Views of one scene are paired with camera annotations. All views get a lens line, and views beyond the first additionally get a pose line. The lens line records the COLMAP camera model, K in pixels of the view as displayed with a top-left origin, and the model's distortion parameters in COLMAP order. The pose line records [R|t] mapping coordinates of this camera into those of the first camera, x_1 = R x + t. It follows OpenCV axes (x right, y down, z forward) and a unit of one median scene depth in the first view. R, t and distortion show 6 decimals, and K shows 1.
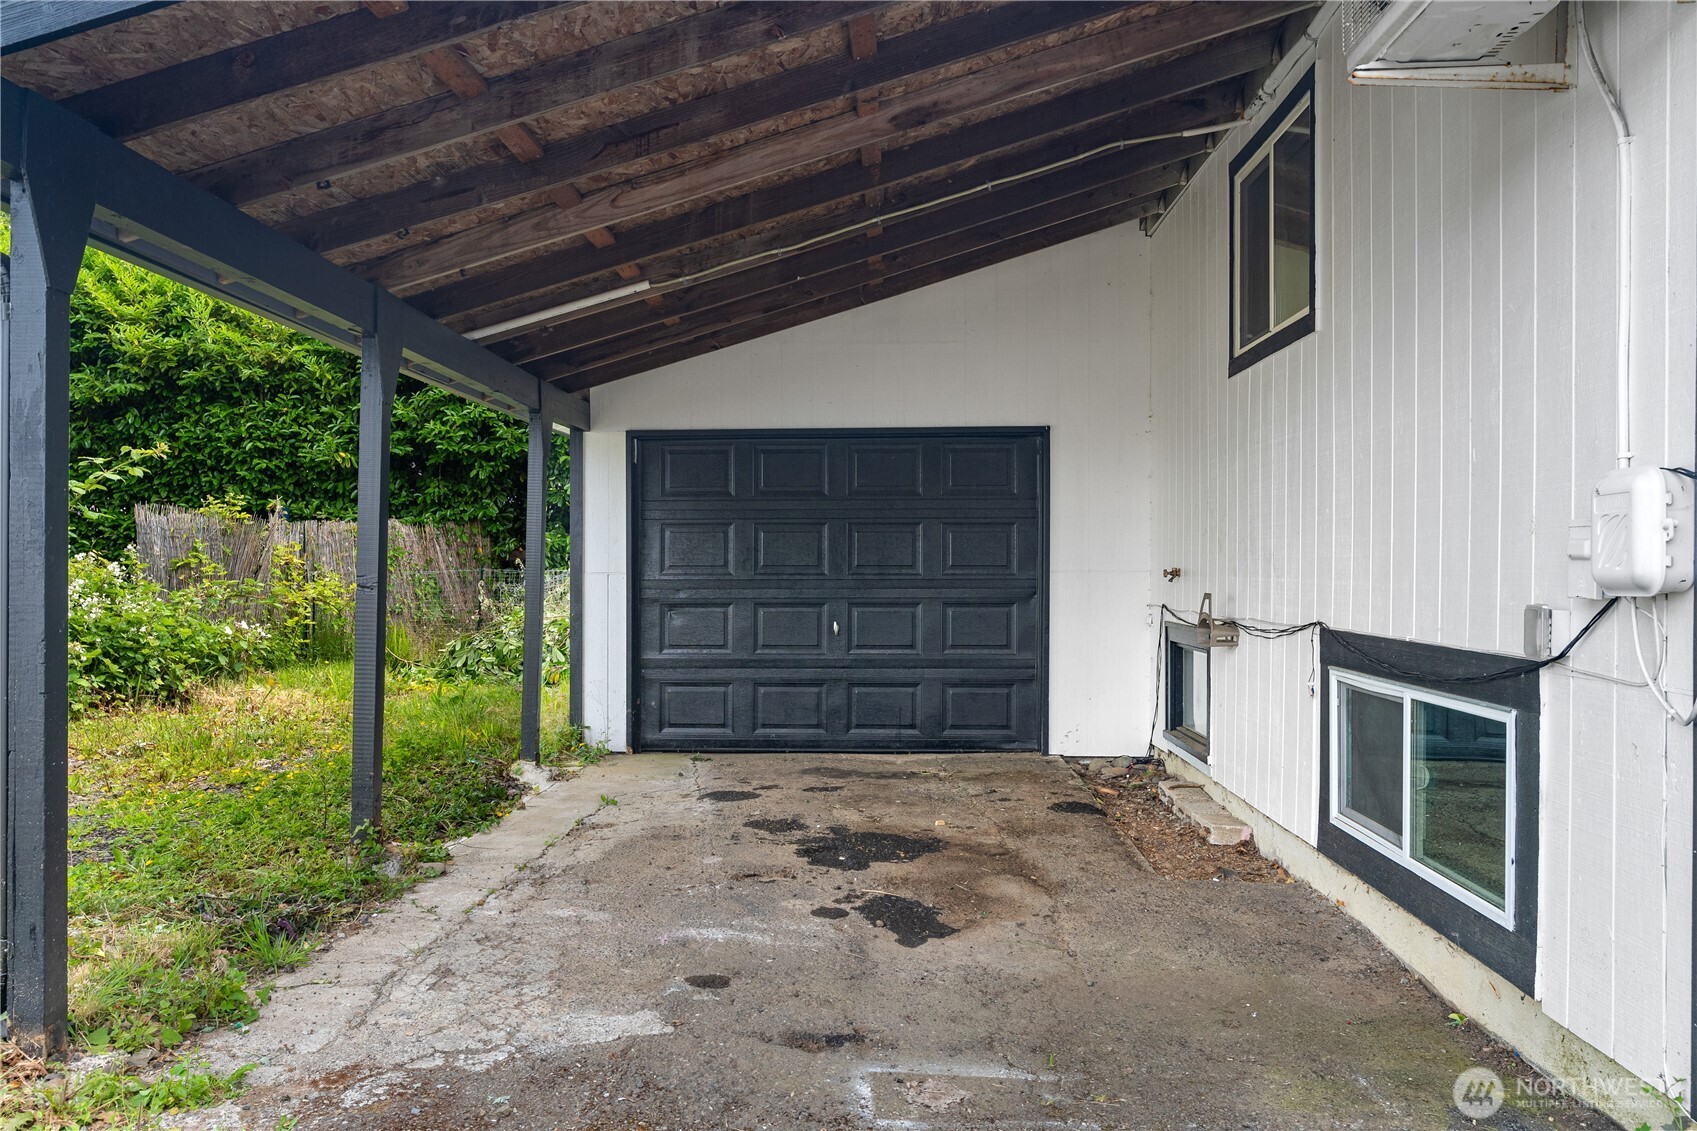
lens RADIAL K [[1343.6, 0, 847.7], [0, 1343.6, 558.7], [0, 0, 1]] dist [-0.002202, -0.003242]
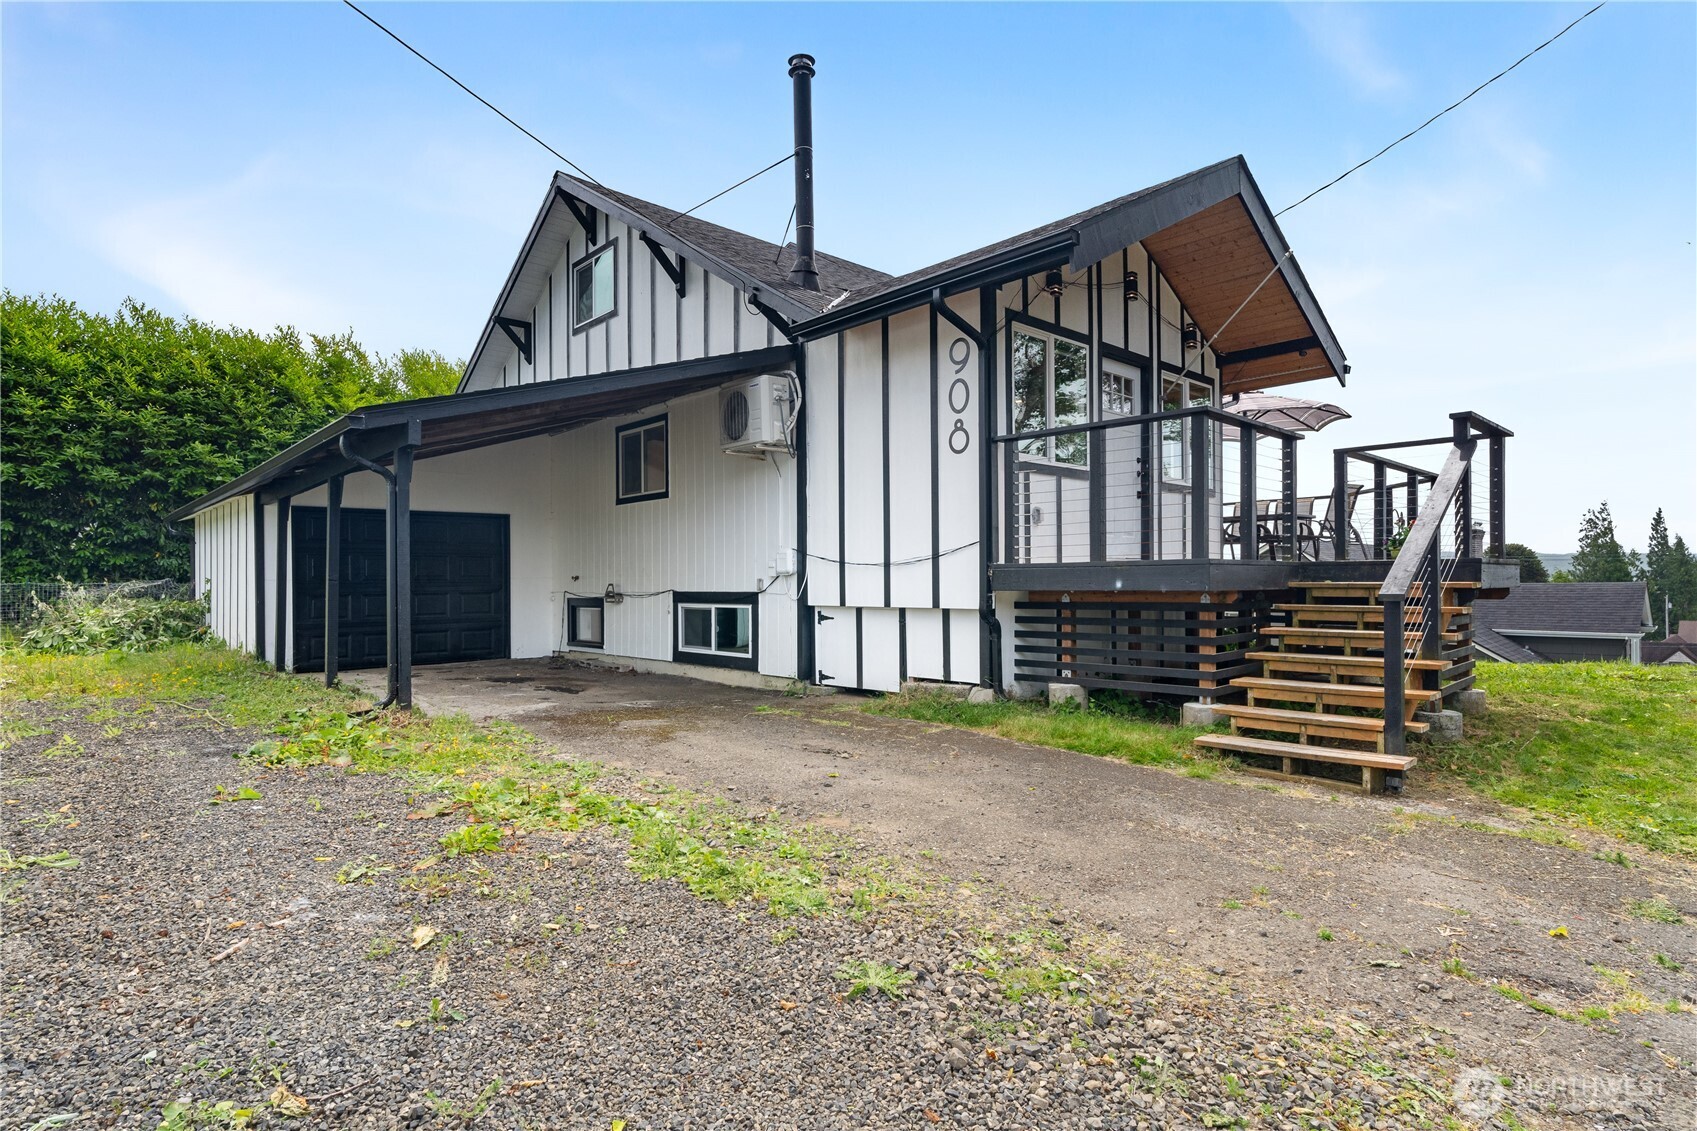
lens RADIAL K [[859.3, 0, 855.3], [0, 859.3, 570.1], [0, 0, 1]] dist [-0.004327, 0.002593]
pose [[0.702674, 0.003363, 0.711504, -0.679454], [0.007200, 0.999904, -0.011836, 0.023991], [-0.711476, 0.013440, 0.702582, -0.634091]]
